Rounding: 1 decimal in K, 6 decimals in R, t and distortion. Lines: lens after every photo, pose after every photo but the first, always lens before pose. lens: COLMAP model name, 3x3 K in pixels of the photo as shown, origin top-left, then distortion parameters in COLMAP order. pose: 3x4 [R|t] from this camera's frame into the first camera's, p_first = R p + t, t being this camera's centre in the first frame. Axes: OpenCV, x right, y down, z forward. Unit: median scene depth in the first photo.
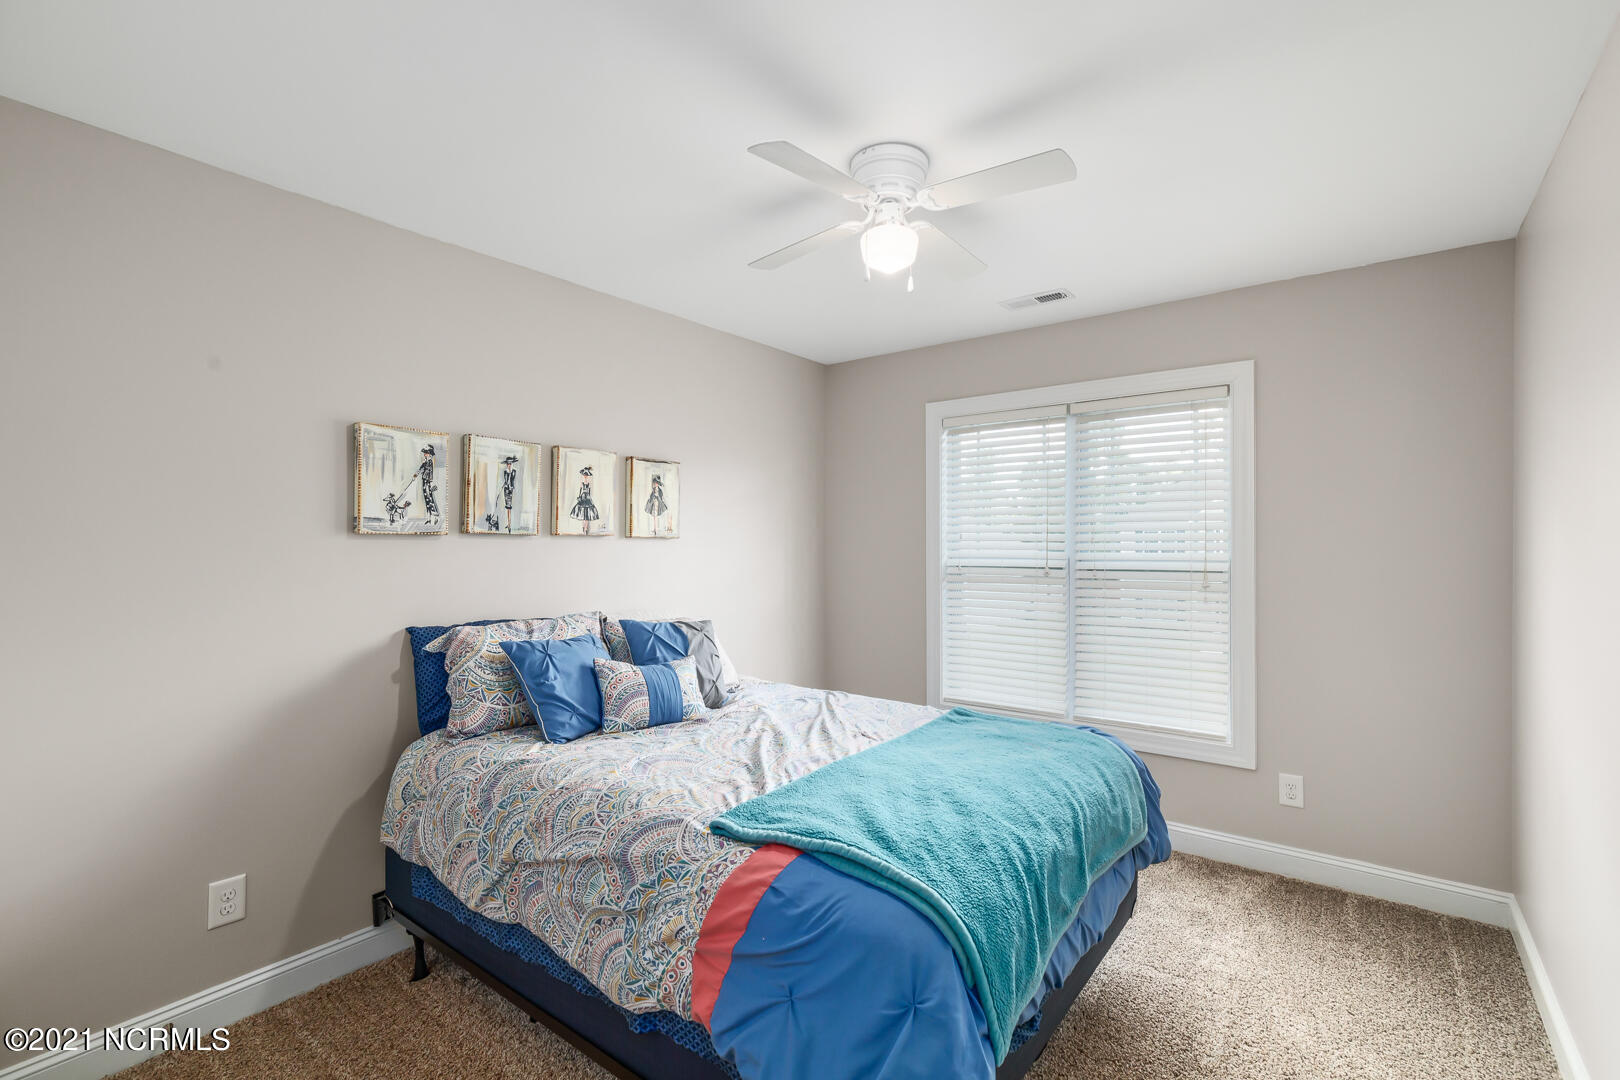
lens RADIAL K [[722.1, 0, 829.0], [0, 722.1, 545.8], [0, 0, 1]] dist [0.011904, -0.005283]
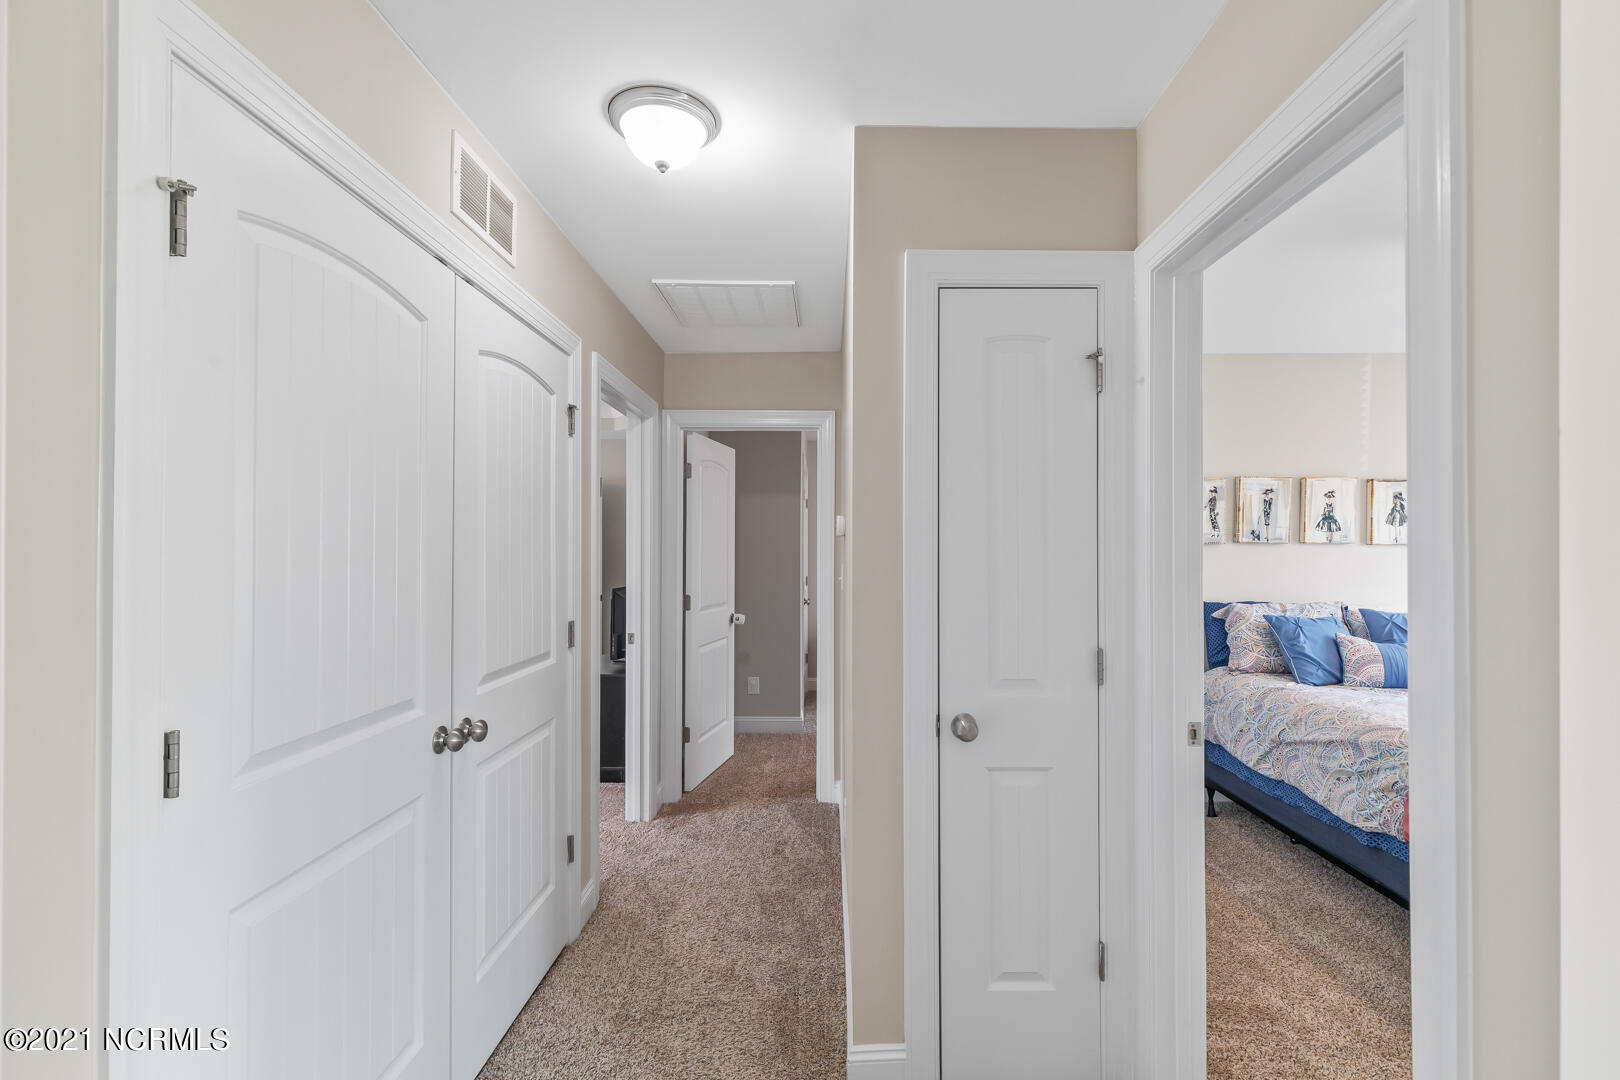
lens RADIAL K [[722.1, 0, 829.0], [0, 722.1, 545.8], [0, 0, 1]] dist [0.011904, -0.005283]
pose [[0.597969, -0.002888, -0.801514, 0.213874], [-0.004060, 0.999970, -0.006633, 0.003012], [0.801509, 0.007221, 0.597939, -0.625821]]
